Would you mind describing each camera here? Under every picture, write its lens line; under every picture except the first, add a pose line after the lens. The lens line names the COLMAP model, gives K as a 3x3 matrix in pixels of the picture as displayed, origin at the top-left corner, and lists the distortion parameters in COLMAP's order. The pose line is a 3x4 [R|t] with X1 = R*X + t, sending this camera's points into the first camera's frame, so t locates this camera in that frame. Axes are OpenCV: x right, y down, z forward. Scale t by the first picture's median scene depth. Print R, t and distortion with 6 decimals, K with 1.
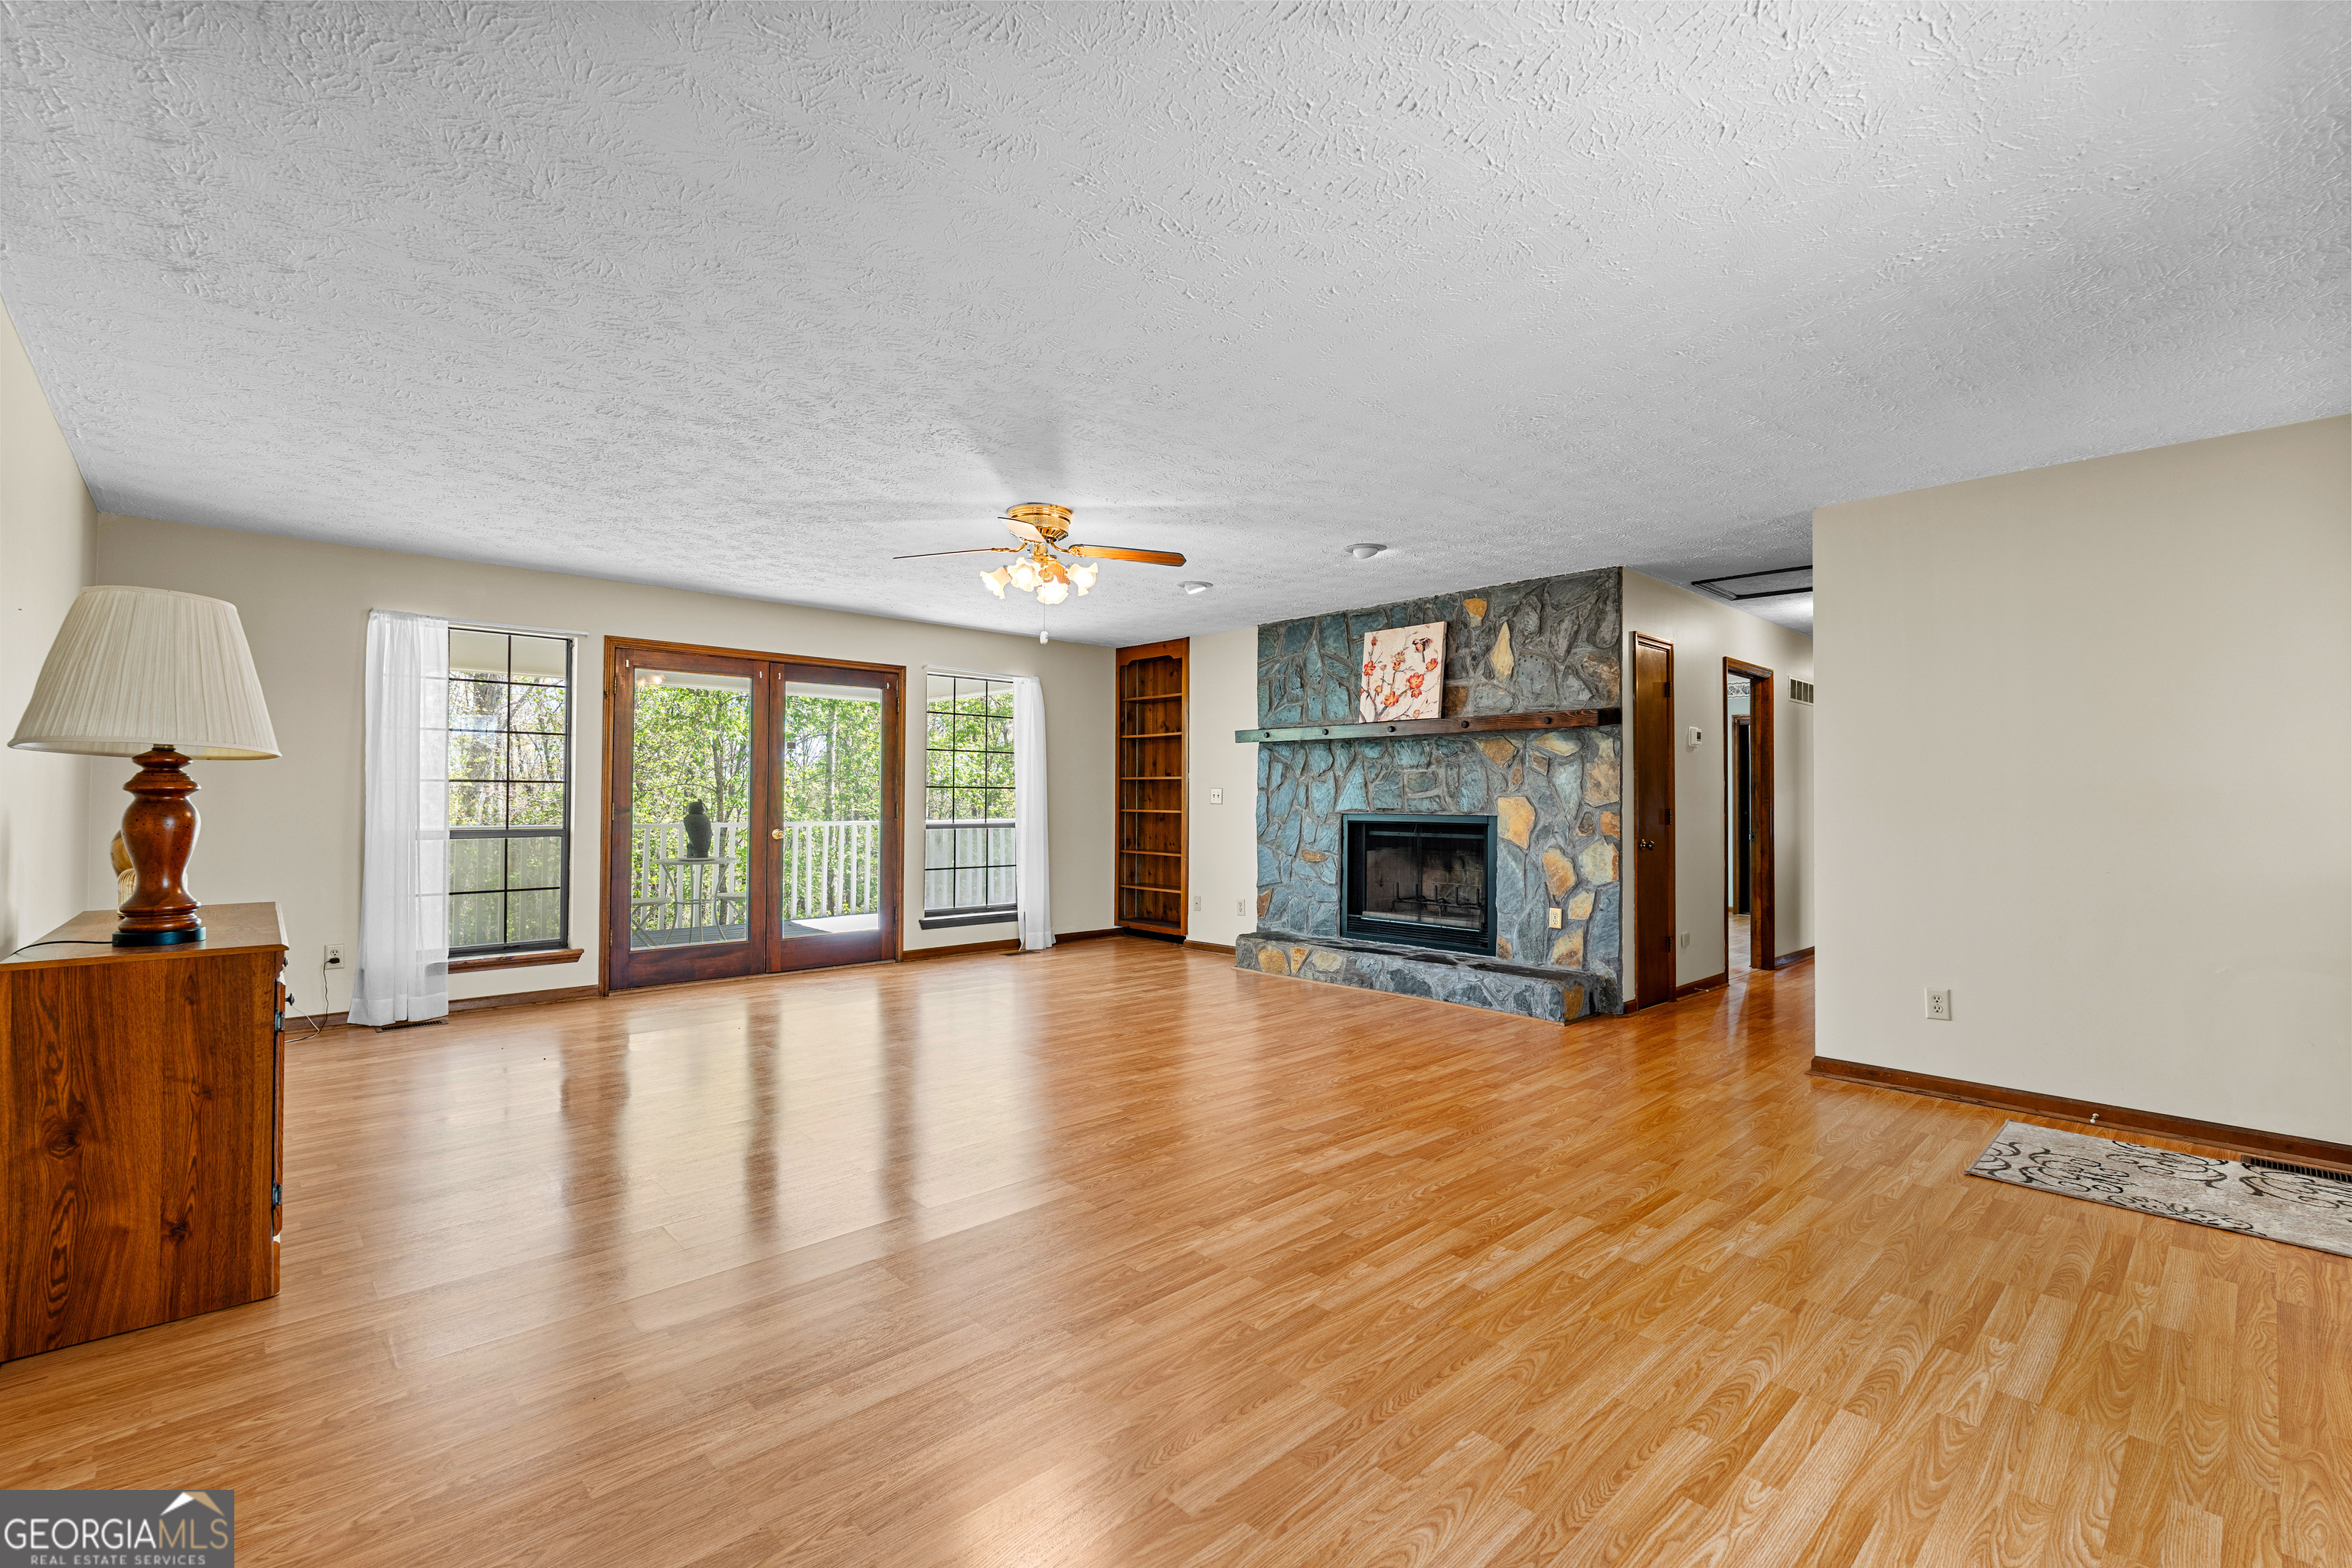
lens RADIAL K [[1026.8, 0, 1151.5], [0, 1026.8, 784.2], [0, 0, 1]] dist [-0.006675, 0.001609]
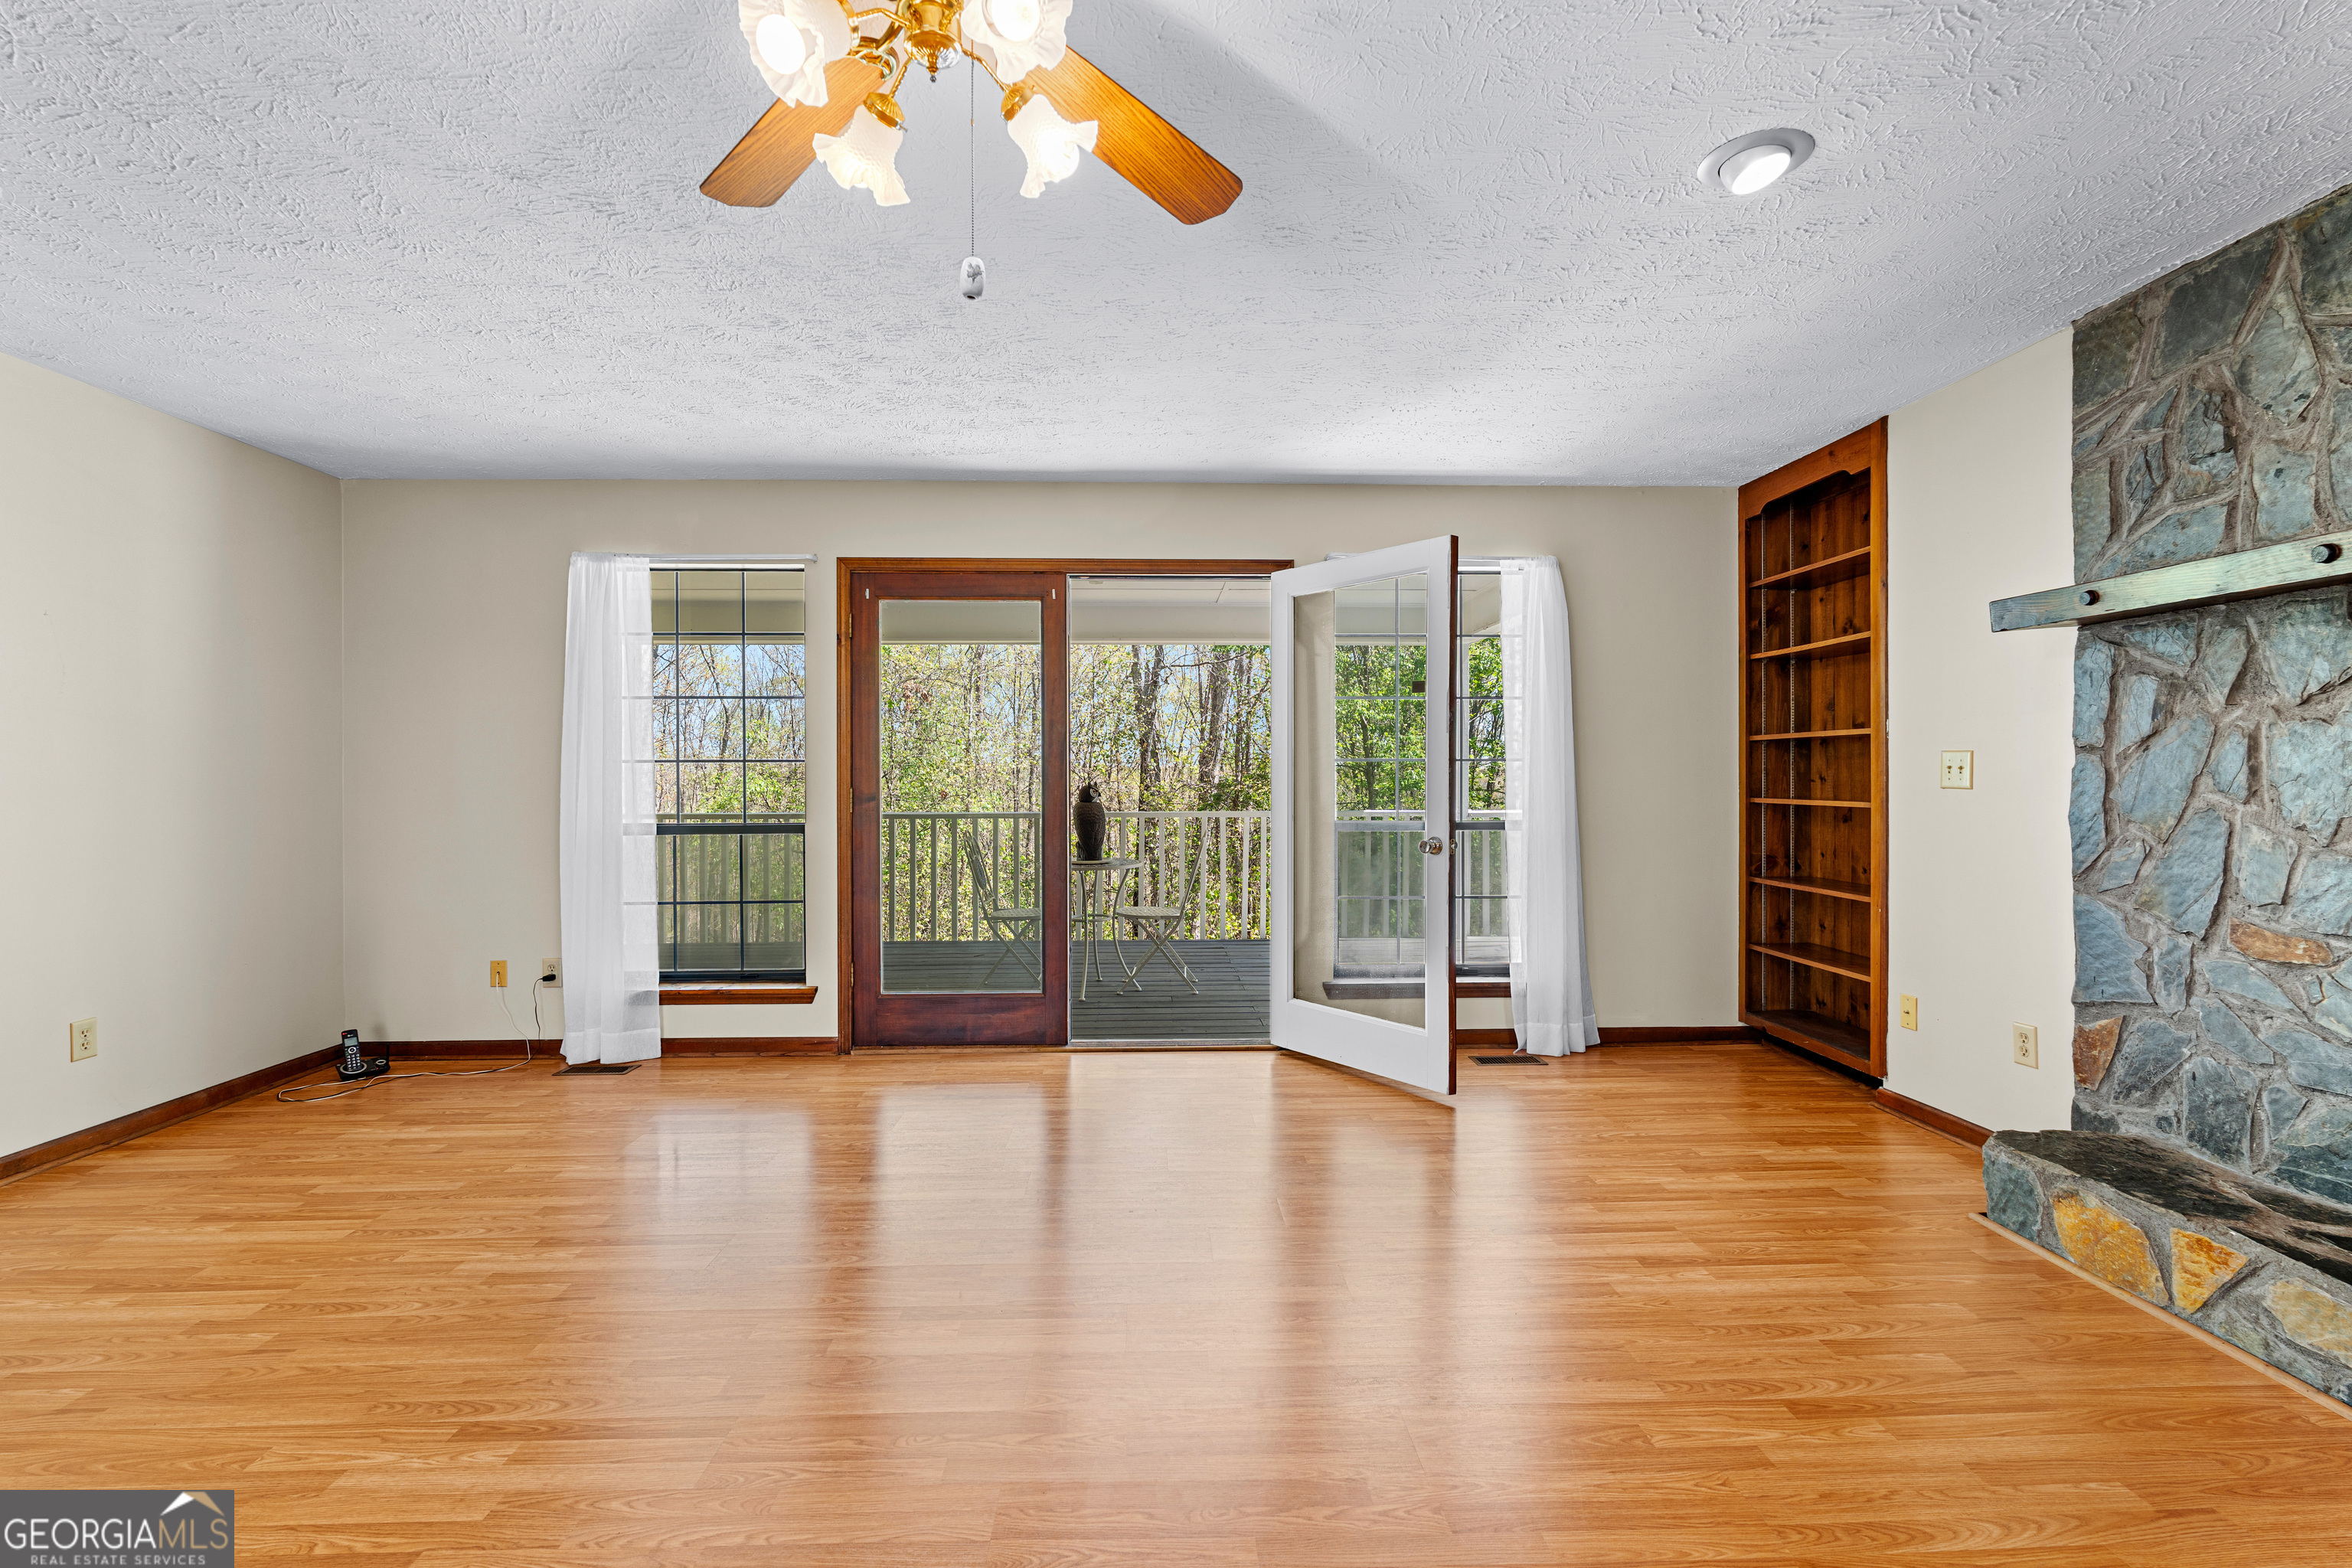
lens RADIAL K [[1026.8, 0, 1165.2], [0, 1026.8, 781.7], [0, 0, 1]] dist [-0.006675, 0.001609]
pose [[0.758314, -0.005510, -0.651866, 0.106009], [0.015383, 0.999837, 0.009444, 0.008844], [0.651708, -0.017189, 0.758276, 0.545977]]
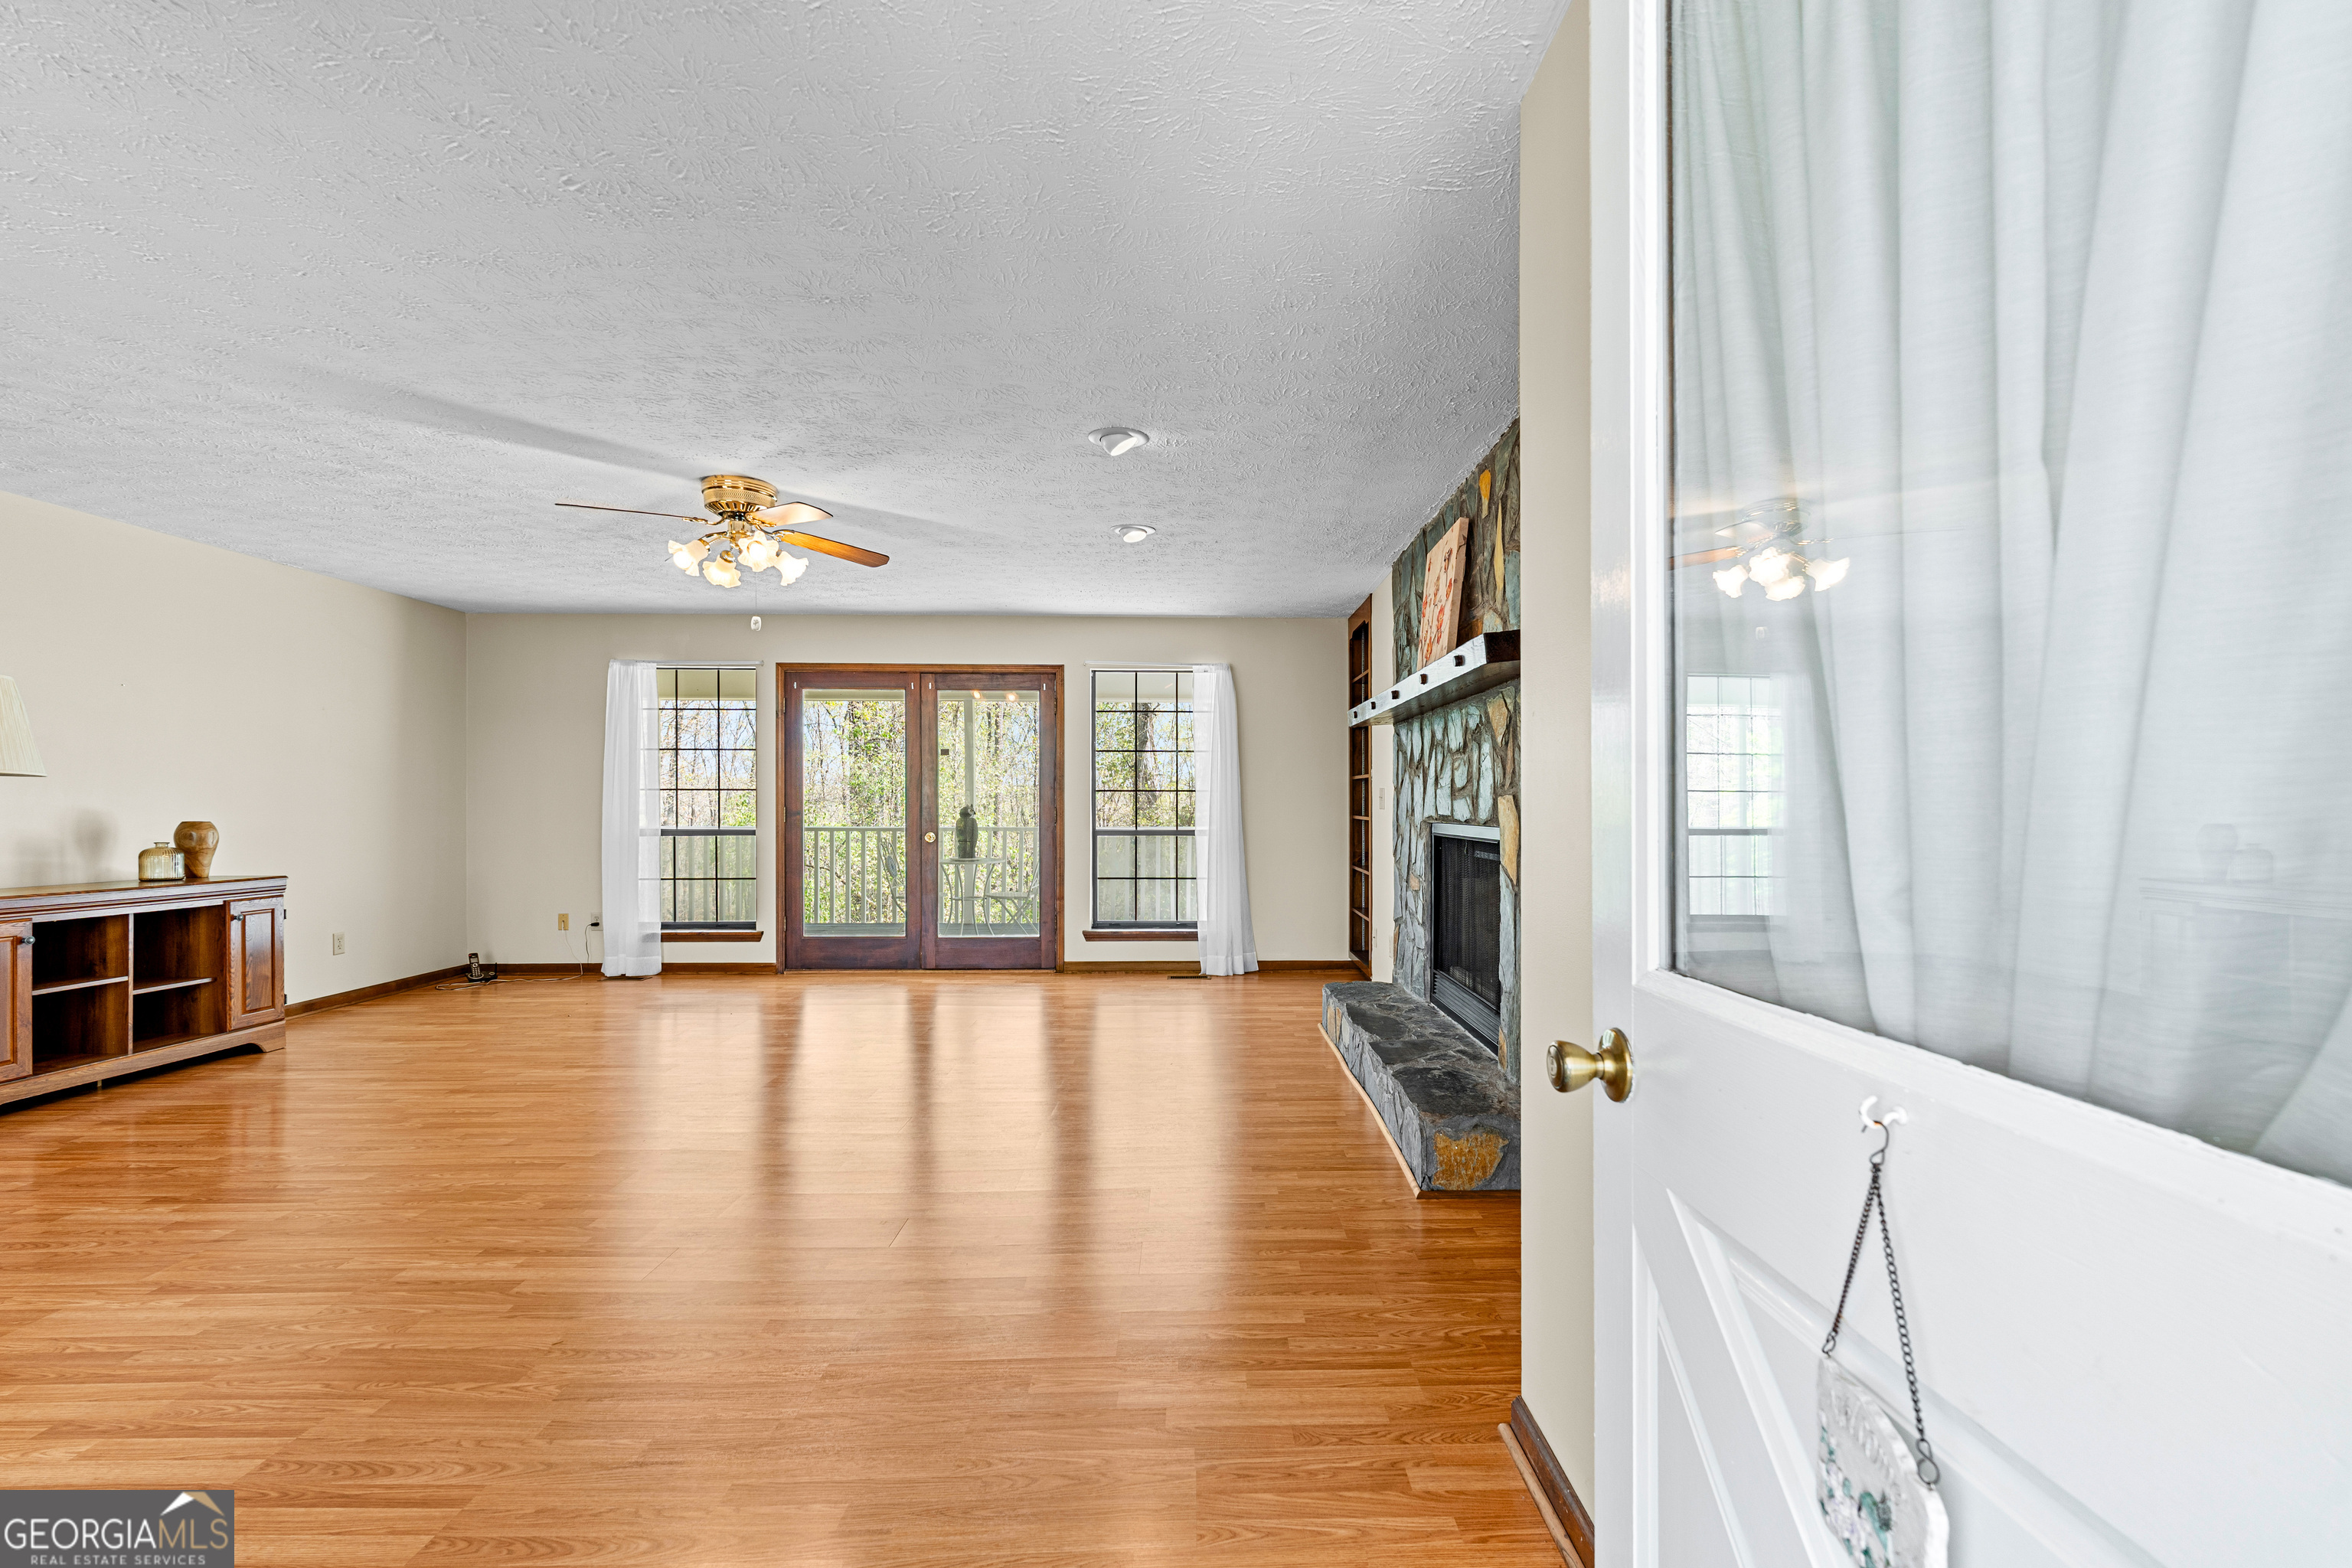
lens RADIAL K [[1026.8, 0, 1163.2], [0, 1026.8, 813.4], [0, 0, 1]] dist [-0.006675, 0.001609]
pose [[0.762084, 0.003807, -0.647467, 0.505818], [0.009959, 0.999796, 0.017600, 0.007845], [0.647401, -0.019861, 0.761890, 0.361573]]
